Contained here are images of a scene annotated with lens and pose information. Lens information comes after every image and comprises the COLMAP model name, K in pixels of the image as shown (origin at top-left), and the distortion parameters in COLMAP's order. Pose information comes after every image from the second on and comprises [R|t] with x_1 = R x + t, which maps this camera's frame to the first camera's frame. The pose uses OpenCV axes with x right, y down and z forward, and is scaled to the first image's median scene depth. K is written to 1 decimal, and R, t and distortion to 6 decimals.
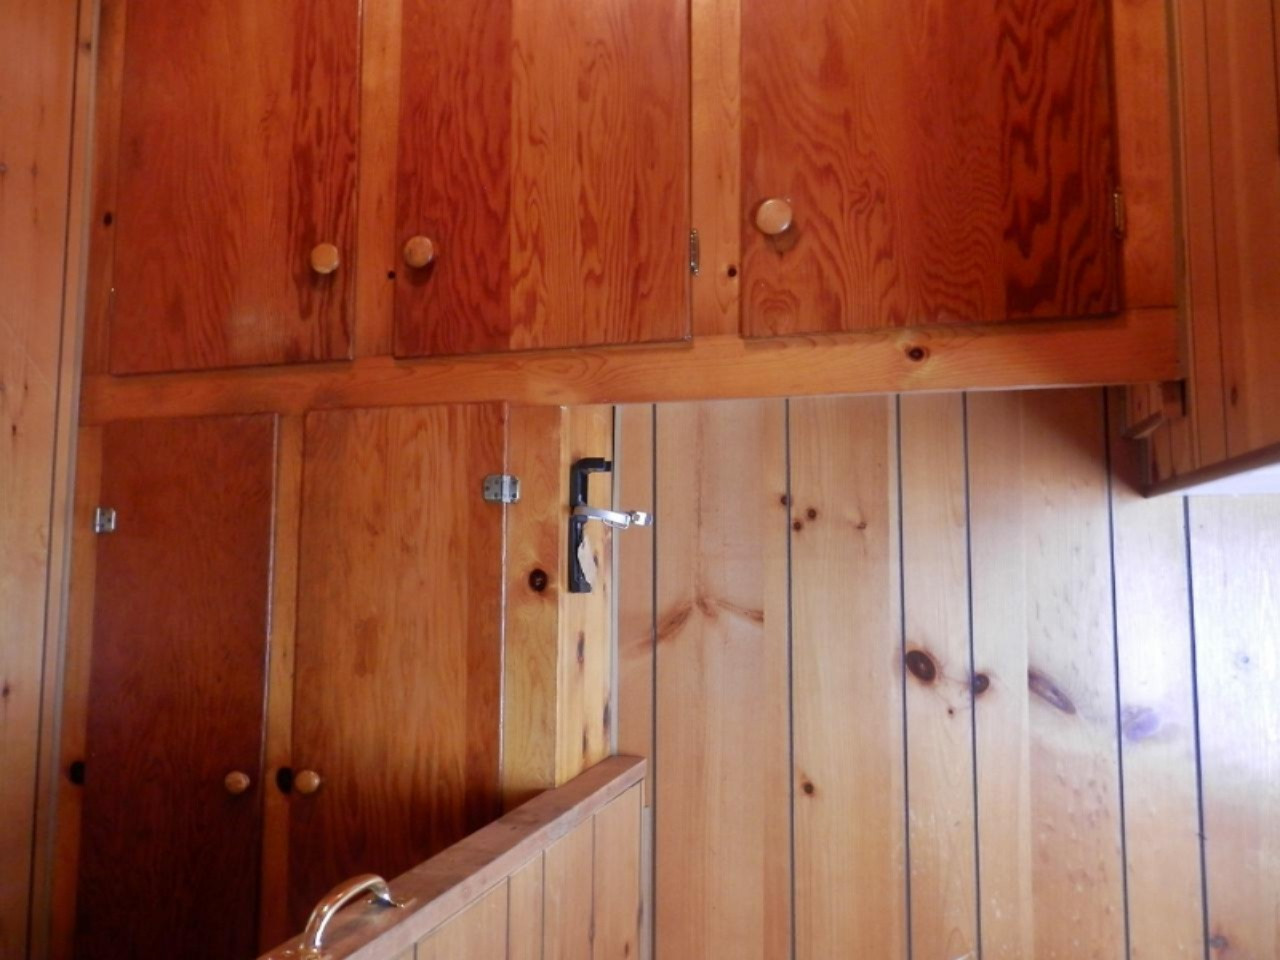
lens RADIAL K [[940.1, 0, 639.2], [0, 940.1, 478.6], [0, 0, 1]] dist [0.009255, 0.002477]
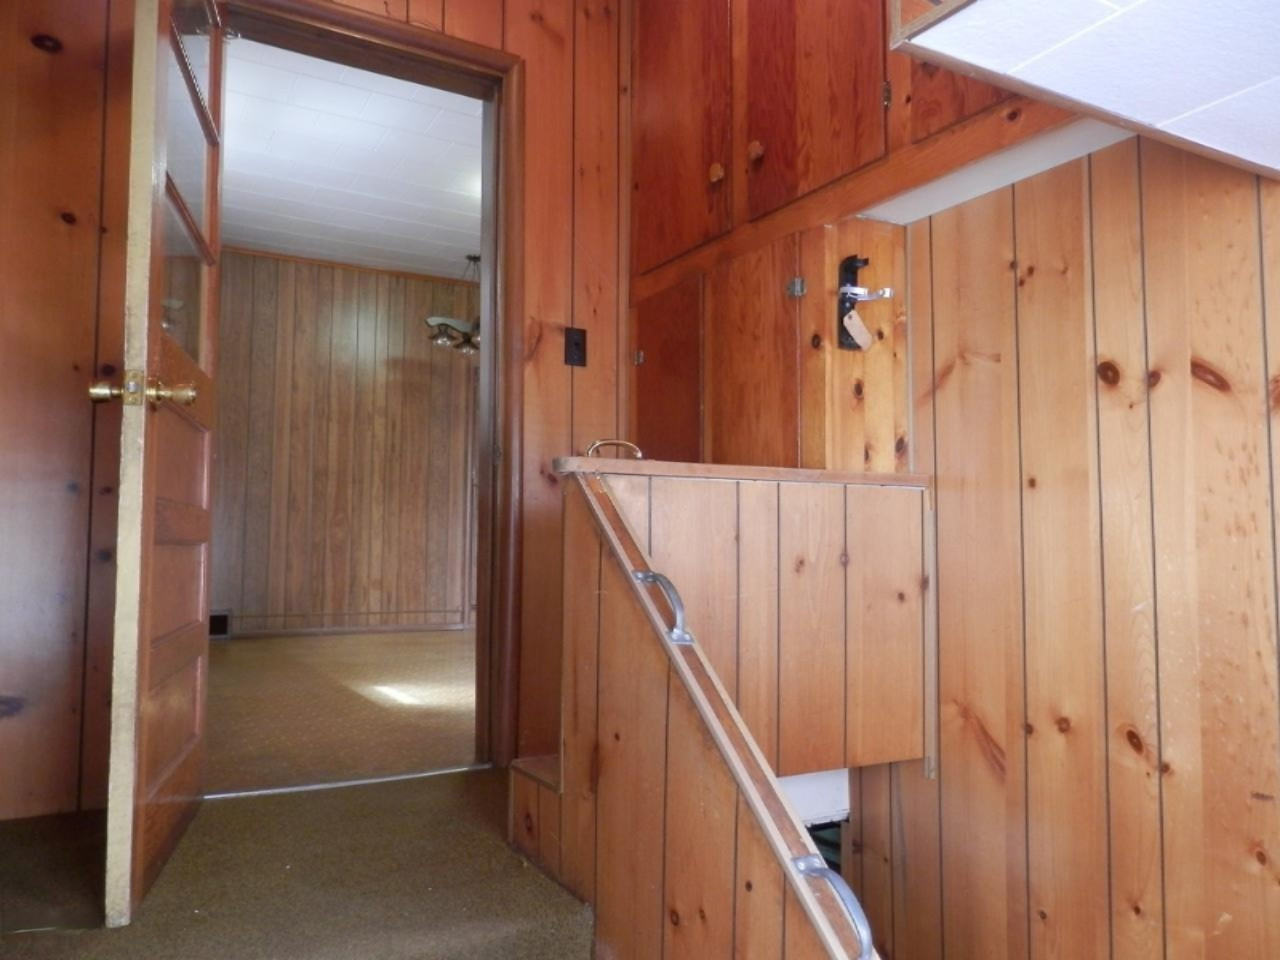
lens RADIAL K [[940.1, 0, 640.0], [0, 940.1, 480.3], [0, 0, 1]] dist [0.009255, 0.002477]
pose [[0.724828, -0.043781, -0.687537, 0.698342], [0.059903, 0.998204, -0.000411, 0.304147], [0.686321, -0.040888, 0.726149, -0.308133]]
